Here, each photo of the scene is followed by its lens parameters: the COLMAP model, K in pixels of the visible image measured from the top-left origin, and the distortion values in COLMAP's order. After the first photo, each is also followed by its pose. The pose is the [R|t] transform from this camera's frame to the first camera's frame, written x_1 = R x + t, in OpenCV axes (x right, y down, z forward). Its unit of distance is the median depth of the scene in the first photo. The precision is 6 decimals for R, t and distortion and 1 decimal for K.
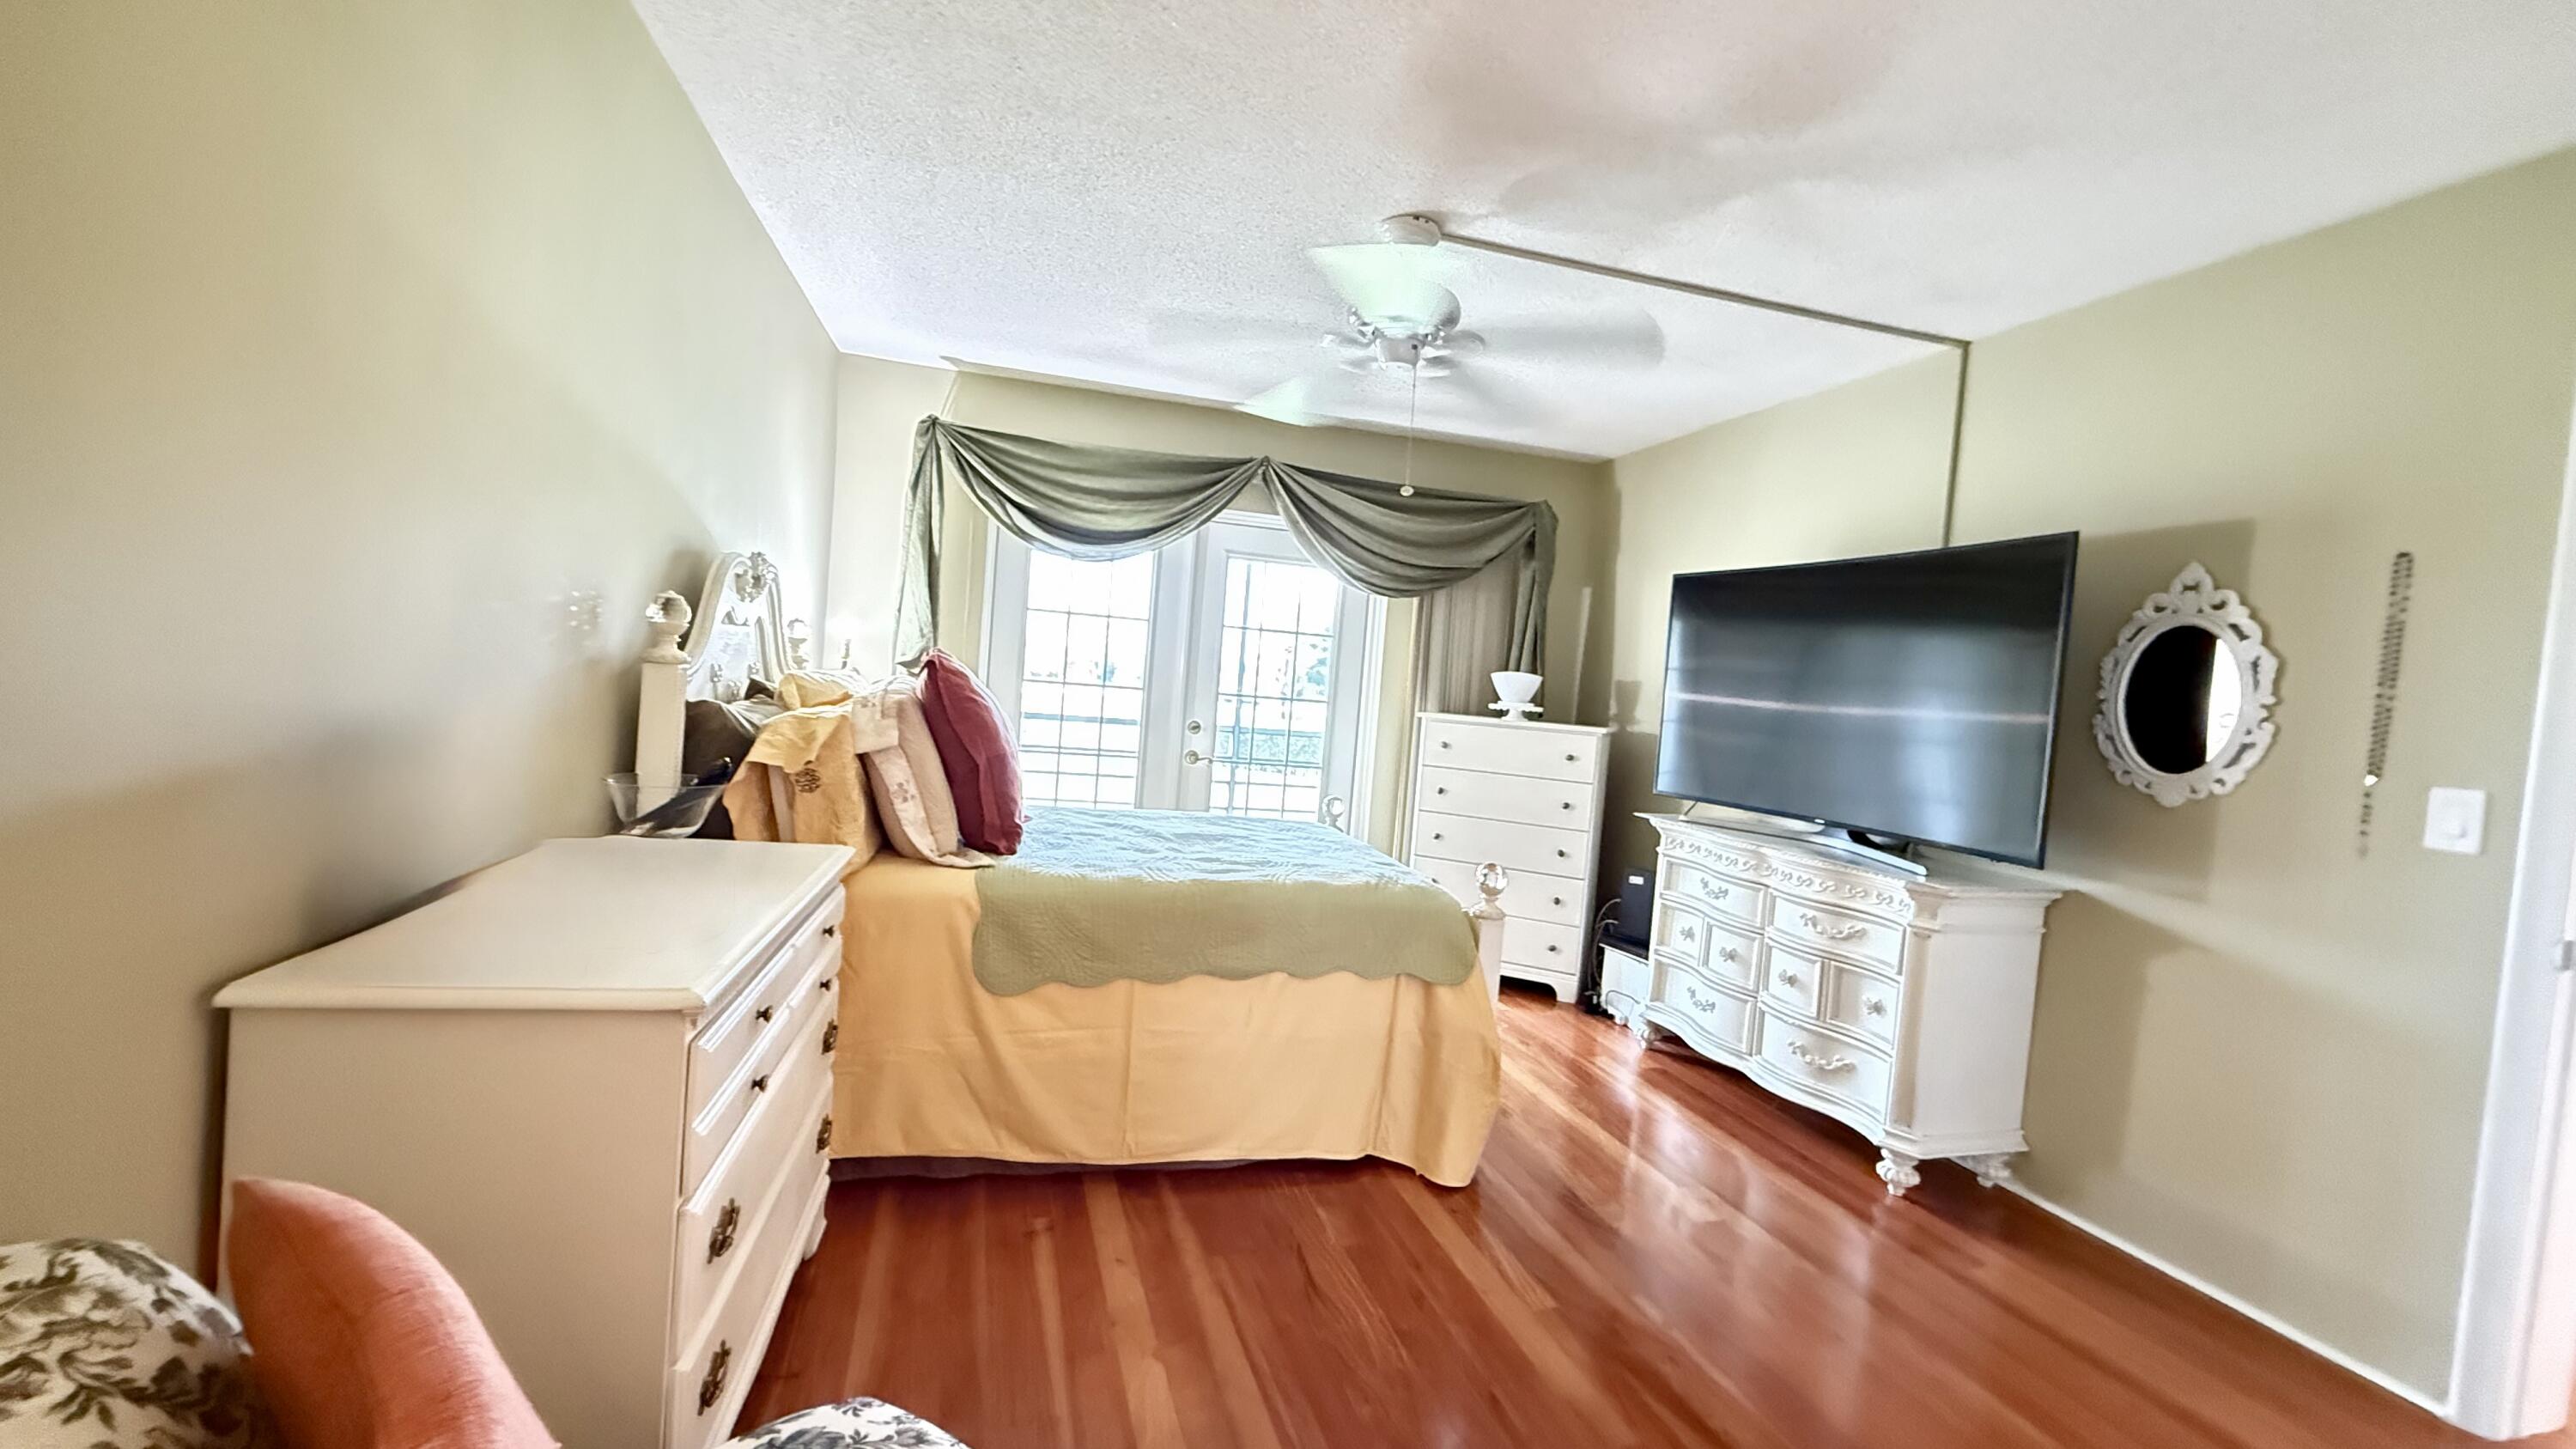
lens RADIAL K [[1027.6, 0, 1290.4], [0, 1027.6, 725.5], [0, 0, 1]] dist [0.000114, 0.000258]
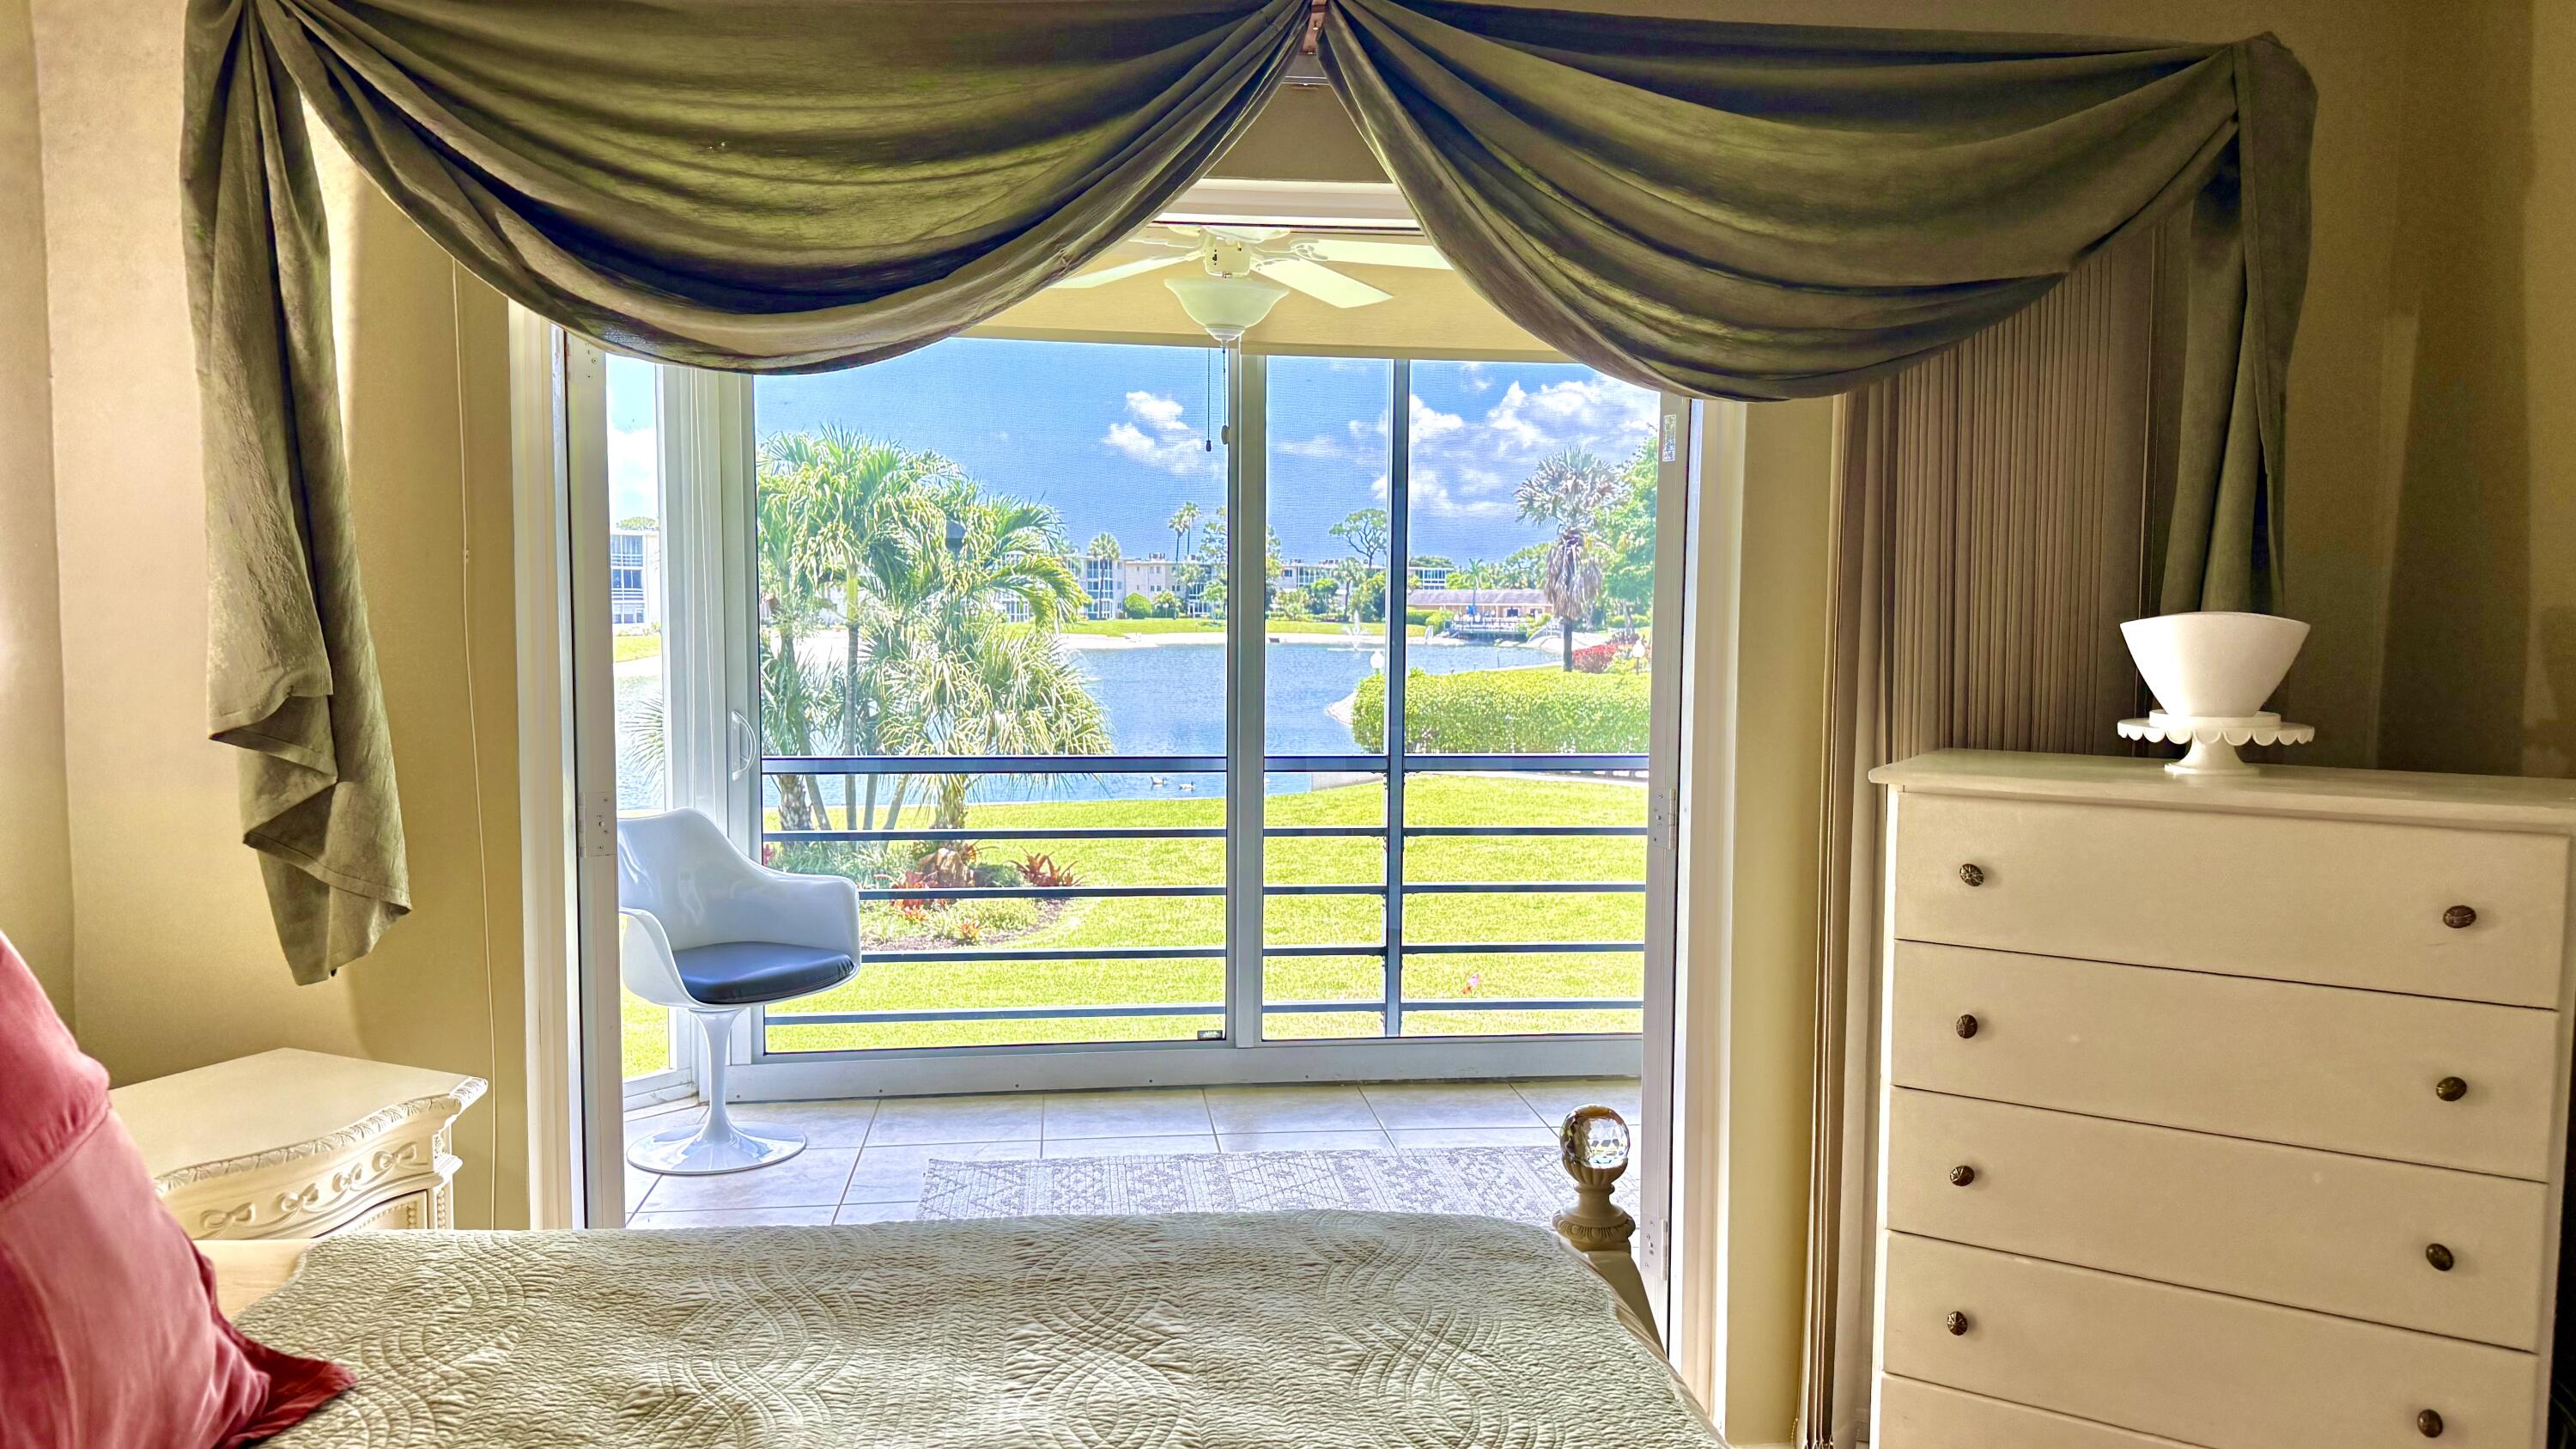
lens RADIAL K [[1808.3, 0, 1284.0], [0, 1808.3, 722.6], [0, 0, 1]] dist [0.003067, -0.002483]
pose [[0.984155, -0.060179, -0.166786, 0.068496], [0.064086, 0.997780, 0.018138, -0.076349], [0.165324, -0.028539, 0.985826, 0.713831]]
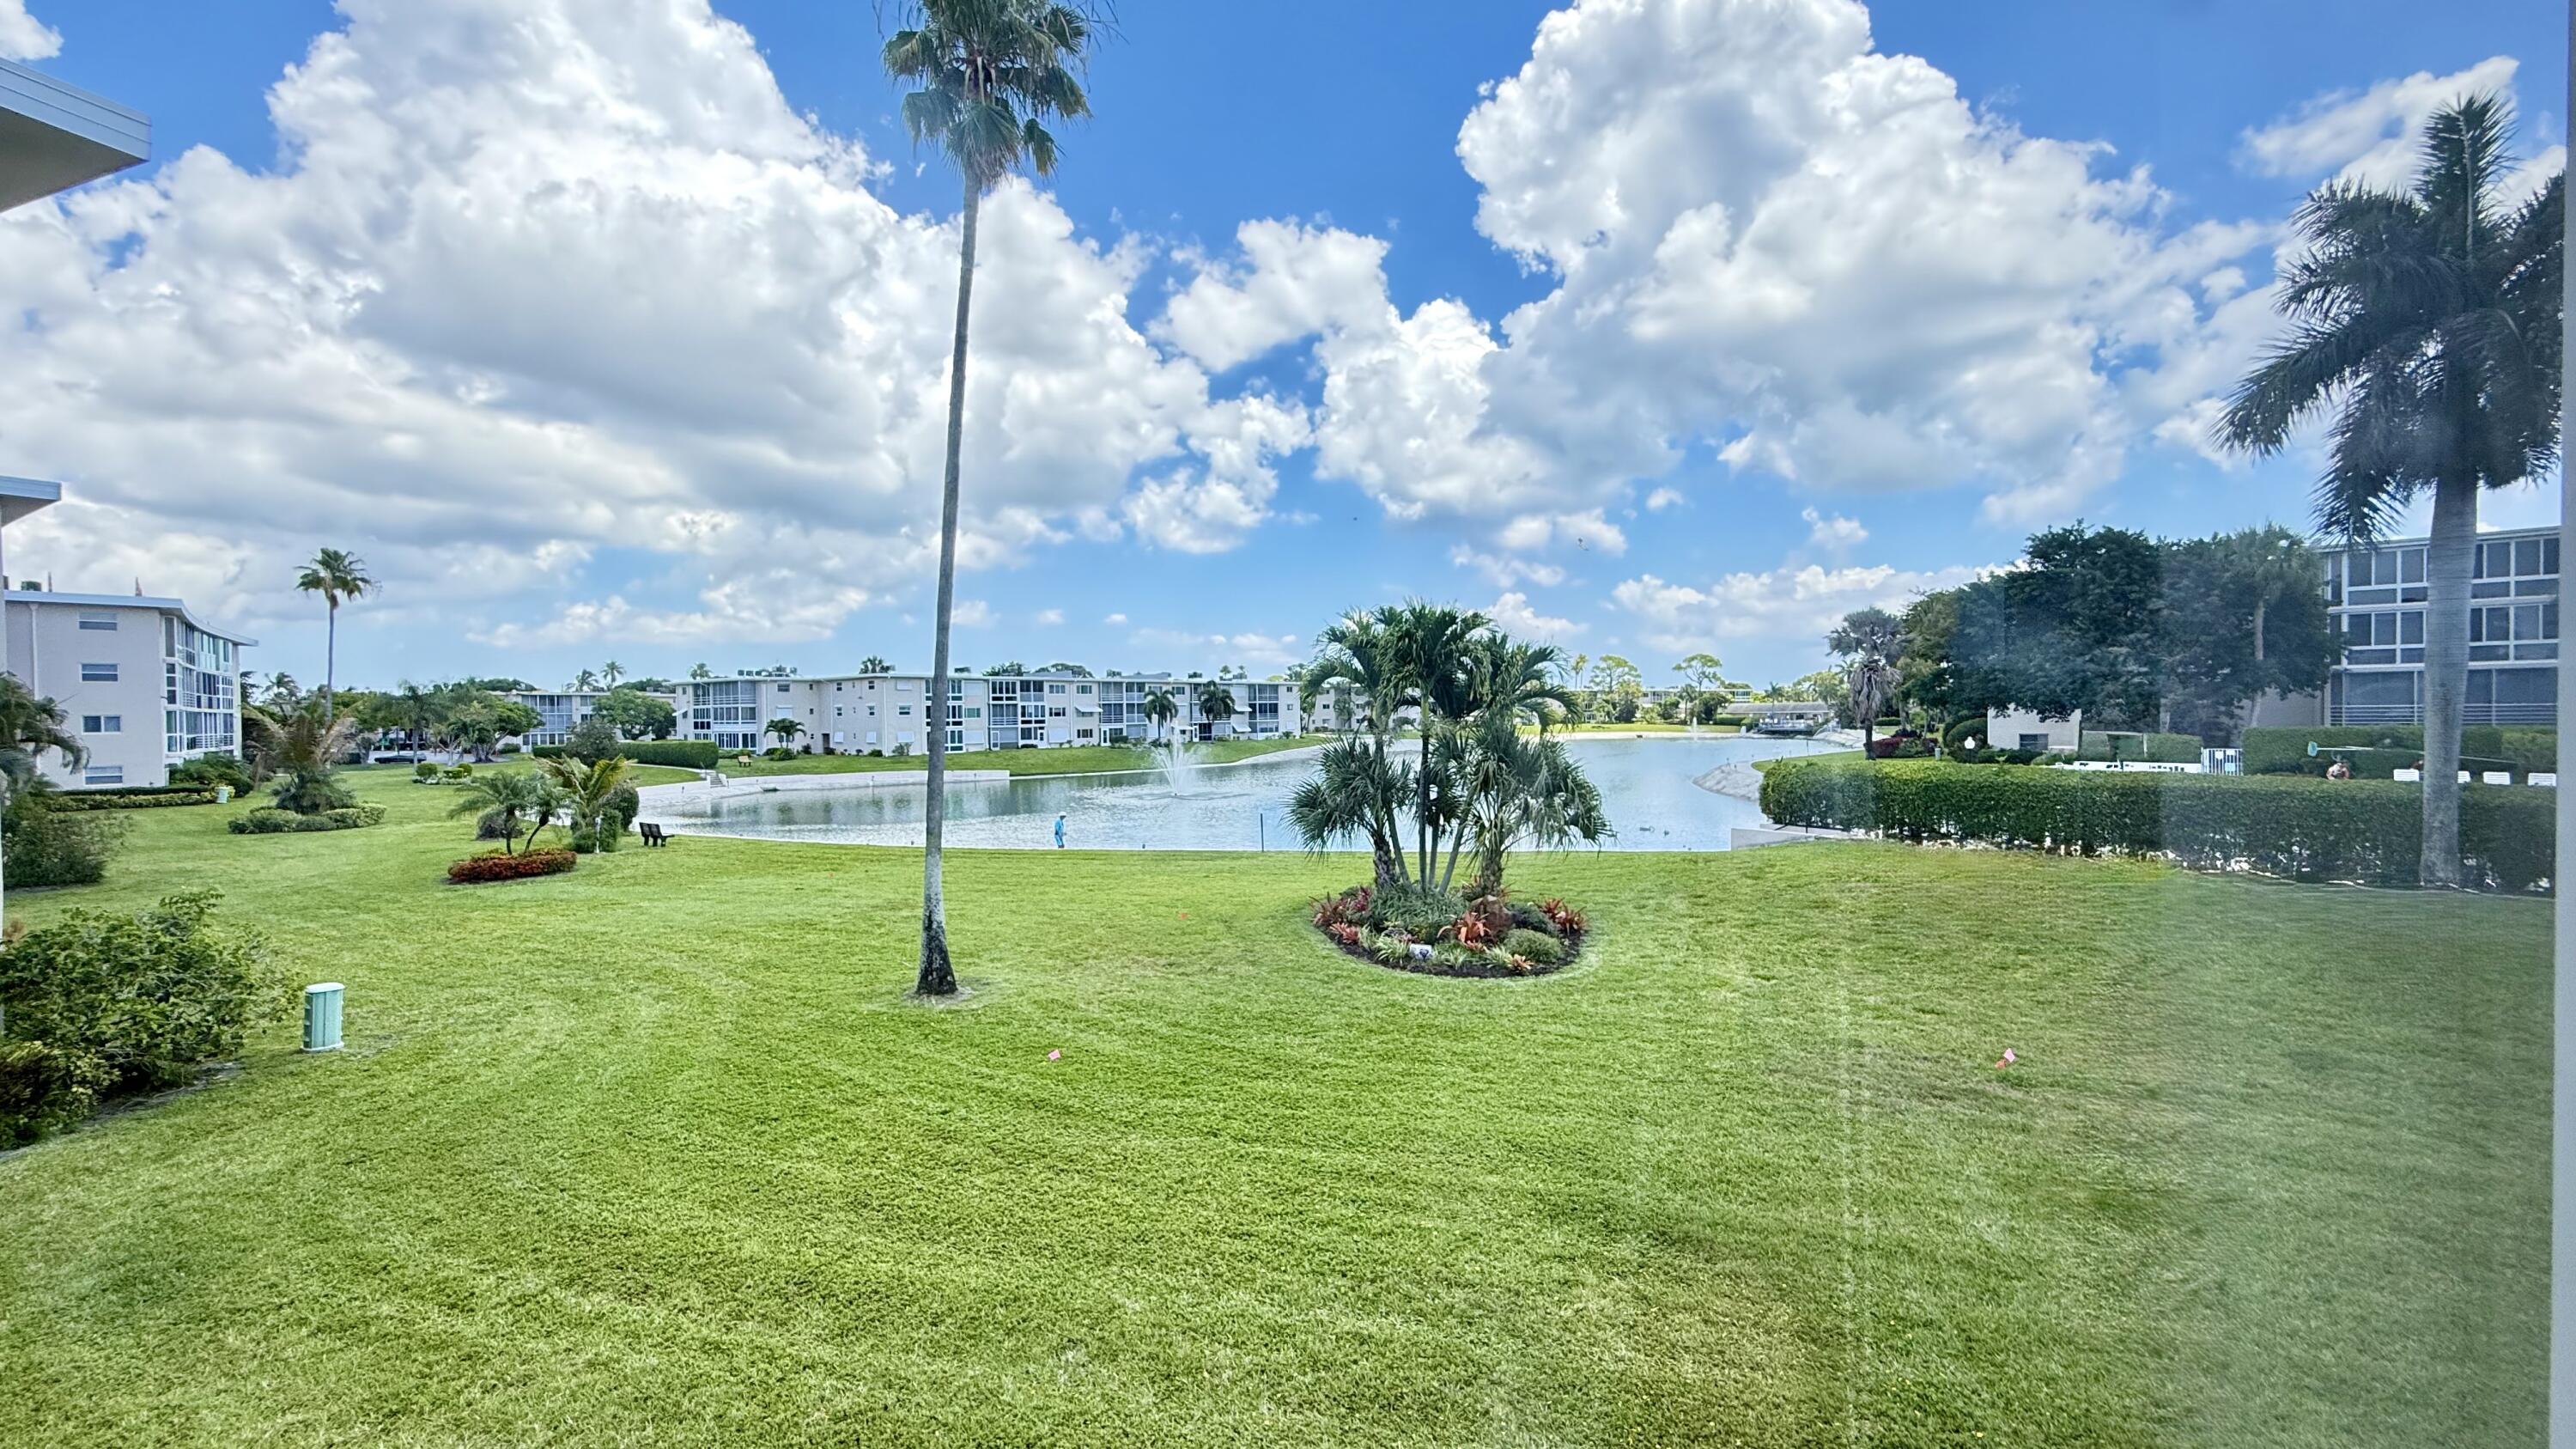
lens RADIAL K [[1027.6, 0, 1287.0], [0, 1027.6, 712.4], [0, 0, 1]] dist [0.000114, 0.000258]
pose [[0.884027, -0.089777, -0.458733, -0.960191], [0.063402, 0.995343, -0.072613, -0.213484], [0.463116, 0.035108, 0.885602, 2.197976]]
